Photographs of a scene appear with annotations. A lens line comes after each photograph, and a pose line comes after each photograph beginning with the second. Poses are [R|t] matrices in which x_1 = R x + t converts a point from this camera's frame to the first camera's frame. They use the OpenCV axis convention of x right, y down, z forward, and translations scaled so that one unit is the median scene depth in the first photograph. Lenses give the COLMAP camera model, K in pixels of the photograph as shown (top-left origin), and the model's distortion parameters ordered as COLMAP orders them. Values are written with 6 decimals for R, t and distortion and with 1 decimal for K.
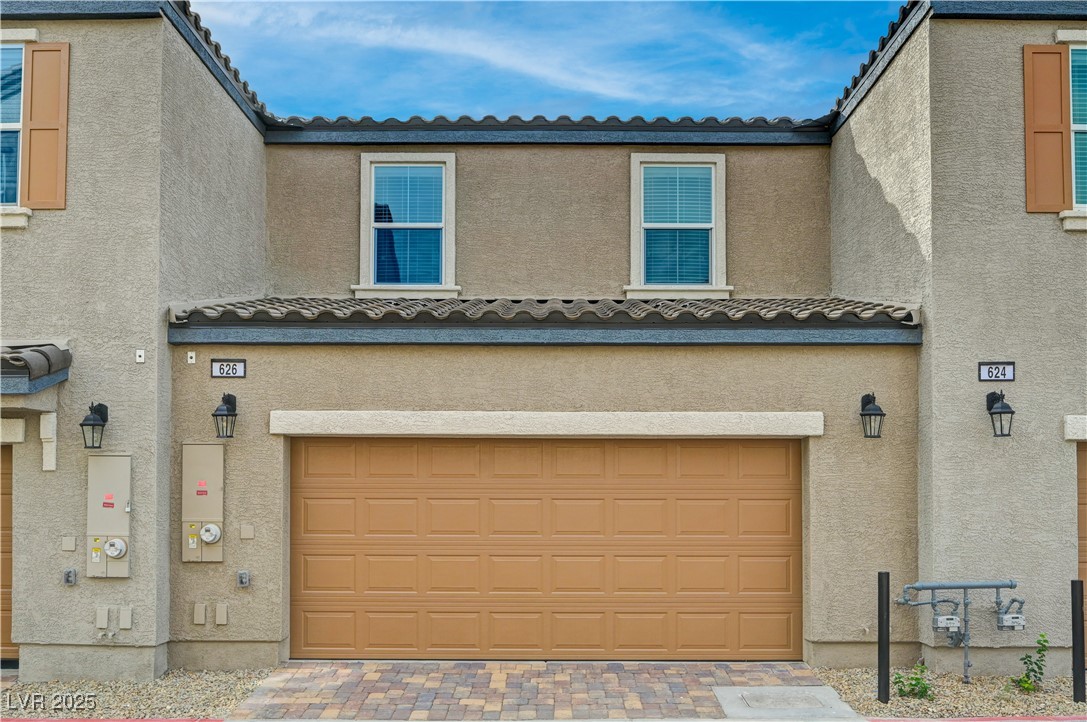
lens RADIAL K [[927.7, 0, 544.4], [0, 927.7, 462.9], [0, 0, 1]] dist [-0.026315, -0.004428]
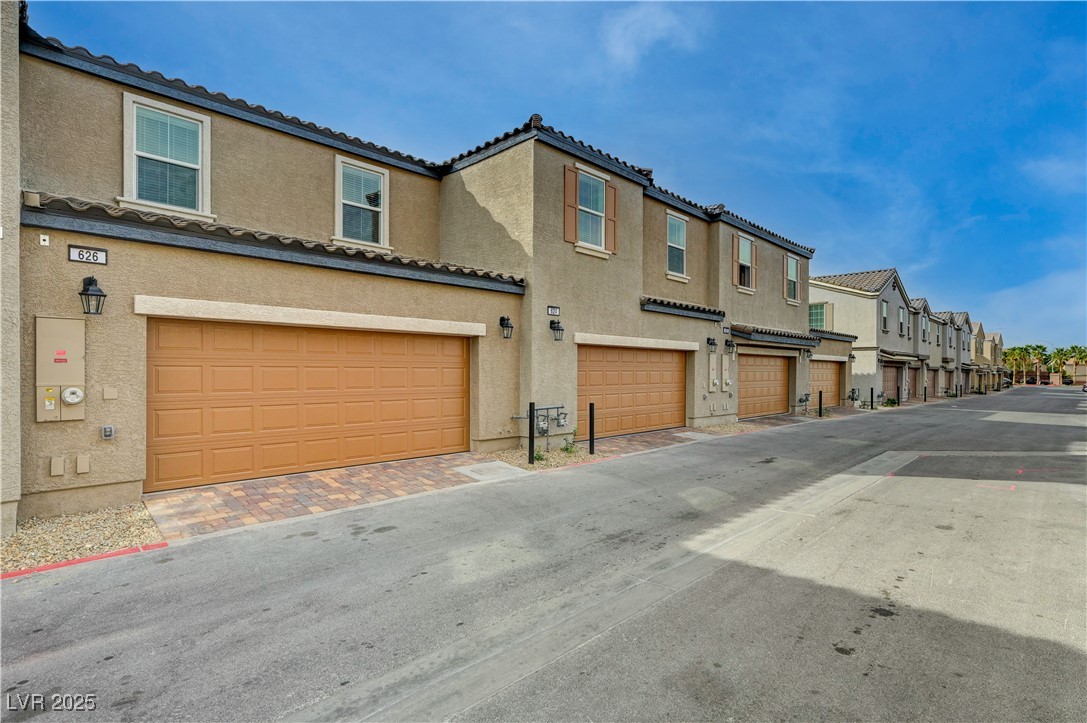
lens RADIAL K [[526.3, 0, 543.5], [0, 526.3, 361.5], [0, 0, 1]] dist [-0.001594, -0.000125]
pose [[0.706305, 0.012204, 0.707803, -0.404487], [-0.027563, 0.999567, 0.010270, 0.010208], [-0.707371, -0.026763, 0.706336, 0.116117]]
